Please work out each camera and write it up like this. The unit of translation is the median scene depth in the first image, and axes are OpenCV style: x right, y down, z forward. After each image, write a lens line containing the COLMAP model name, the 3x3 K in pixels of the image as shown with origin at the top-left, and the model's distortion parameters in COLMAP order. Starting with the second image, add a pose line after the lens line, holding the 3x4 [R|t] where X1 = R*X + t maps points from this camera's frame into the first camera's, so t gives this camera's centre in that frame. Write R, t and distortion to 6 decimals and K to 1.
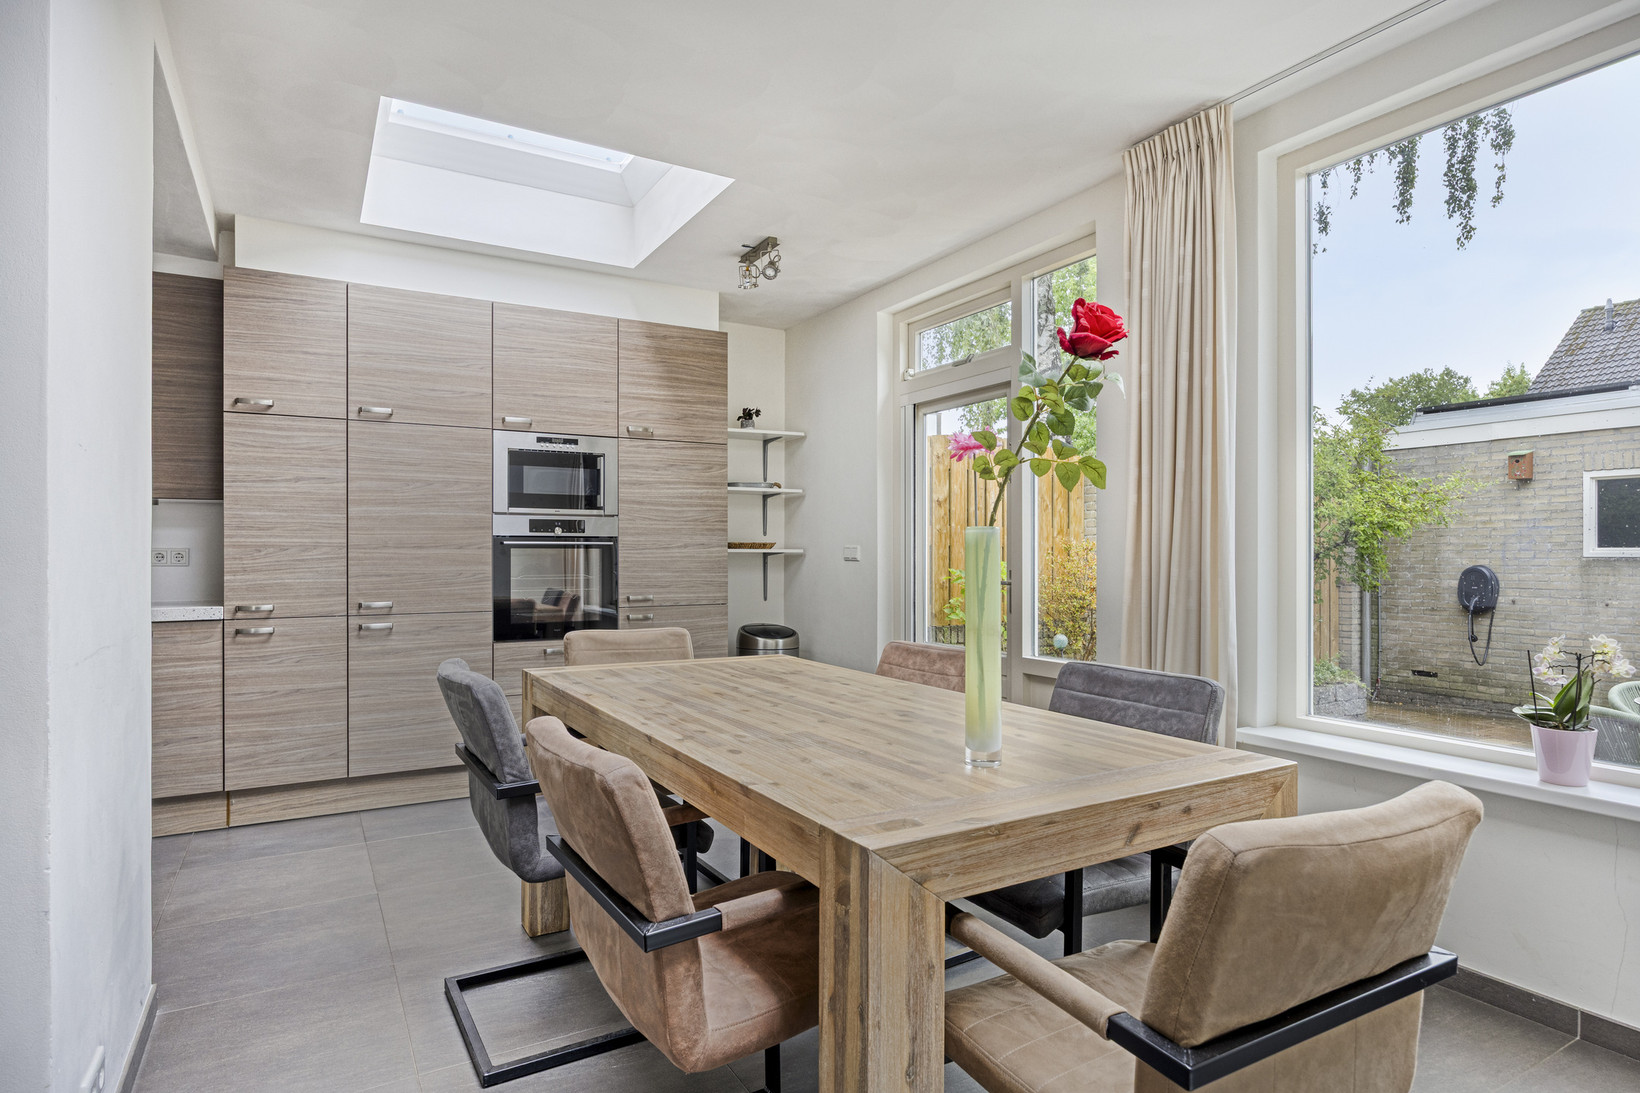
lens RADIAL K [[894.5, 0, 817.7], [0, 894.5, 551.5], [0, 0, 1]] dist [-0.001270, -0.002283]
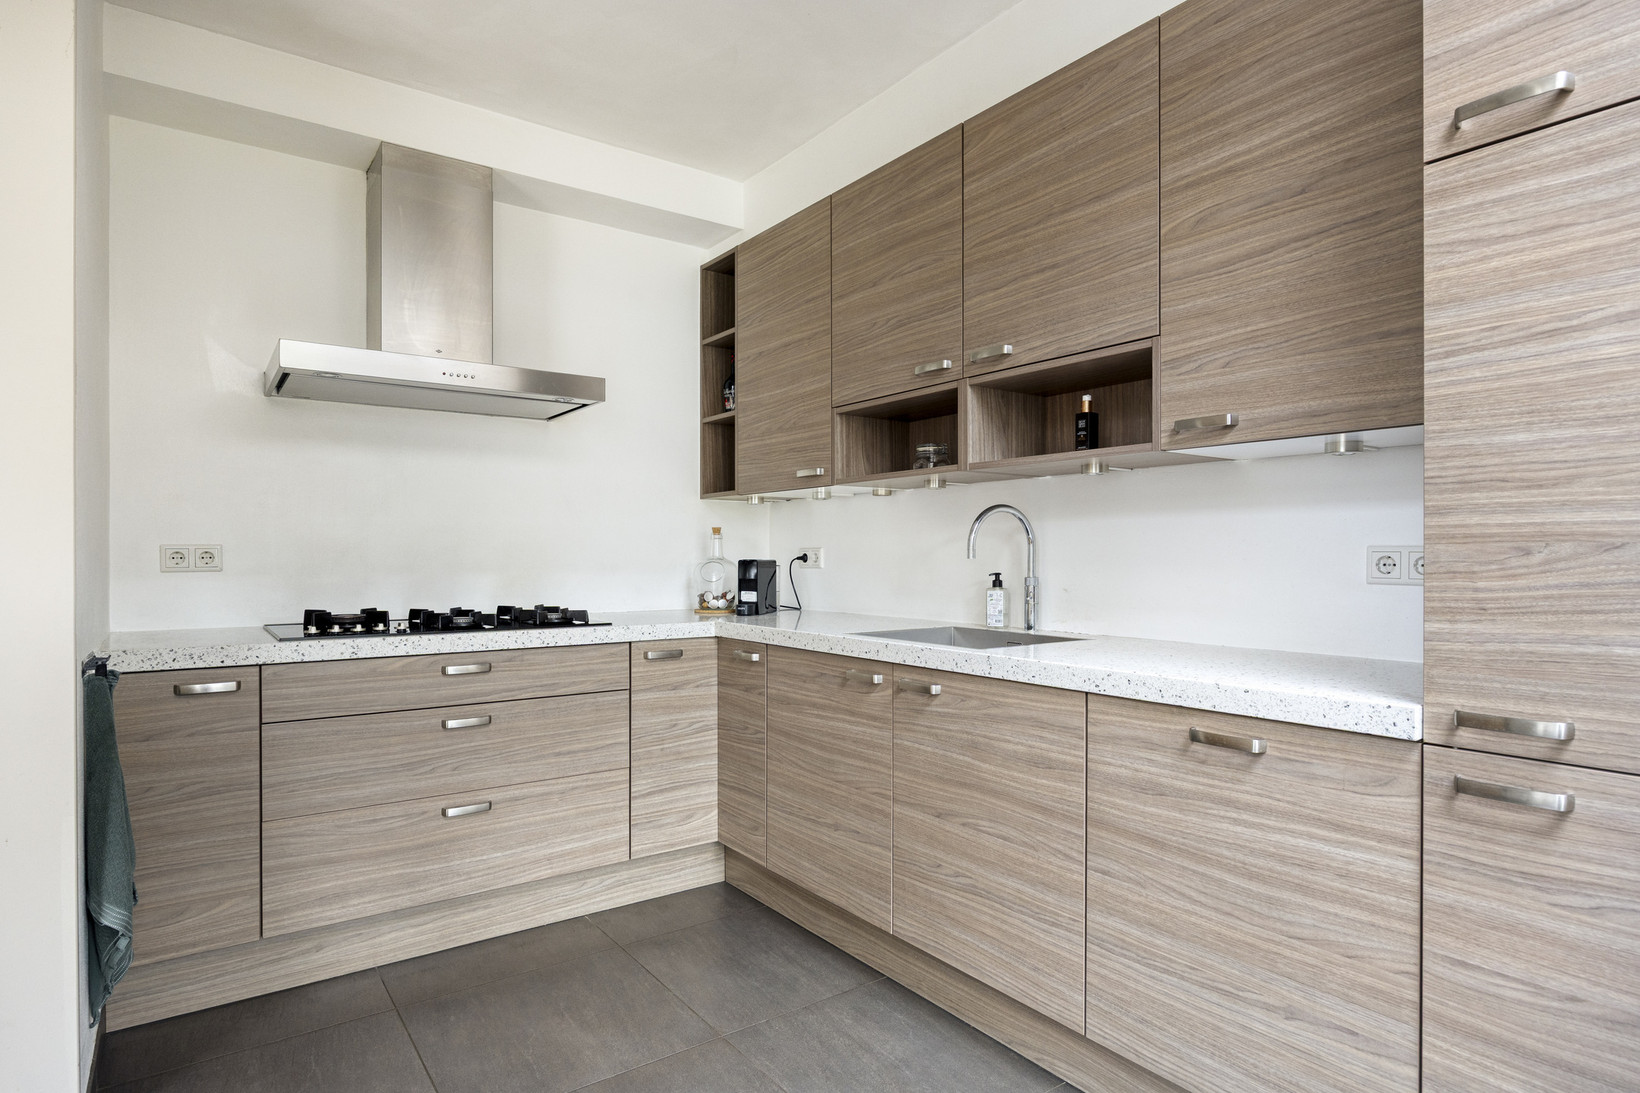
lens RADIAL K [[894.5, 0, 815.6], [0, 894.5, 558.2], [0, 0, 1]] dist [-0.001270, -0.002283]
pose [[0.095242, 0.003898, -0.995447, -0.306967], [-0.001277, 0.999992, 0.003794, 0.000750], [0.995453, 0.000910, 0.095246, 0.673080]]
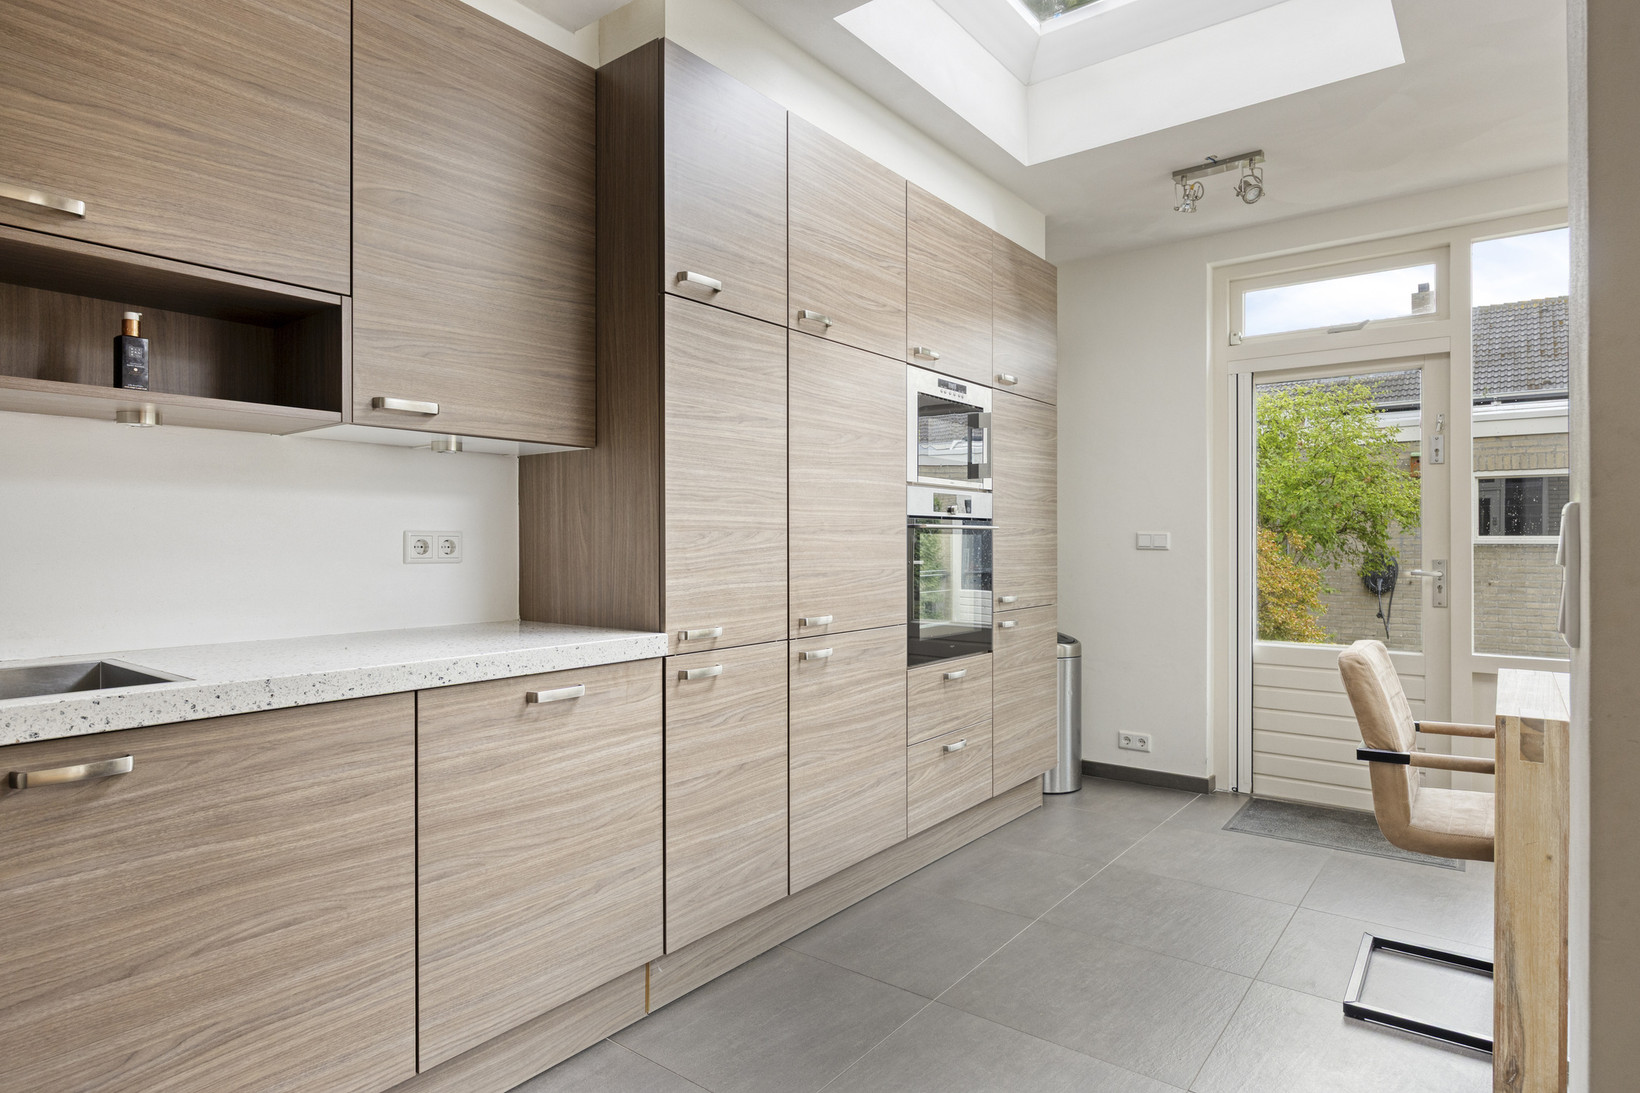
lens RADIAL K [[894.5, 0, 814.8], [0, 894.5, 540.8], [0, 0, 1]] dist [-0.001270, -0.002283]
pose [[0.929701, -0.001007, 0.368313, -0.733893], [0.001371, 0.999999, -0.000728, 0.002747], [-0.368312, 0.001182, 0.929702, 0.402714]]
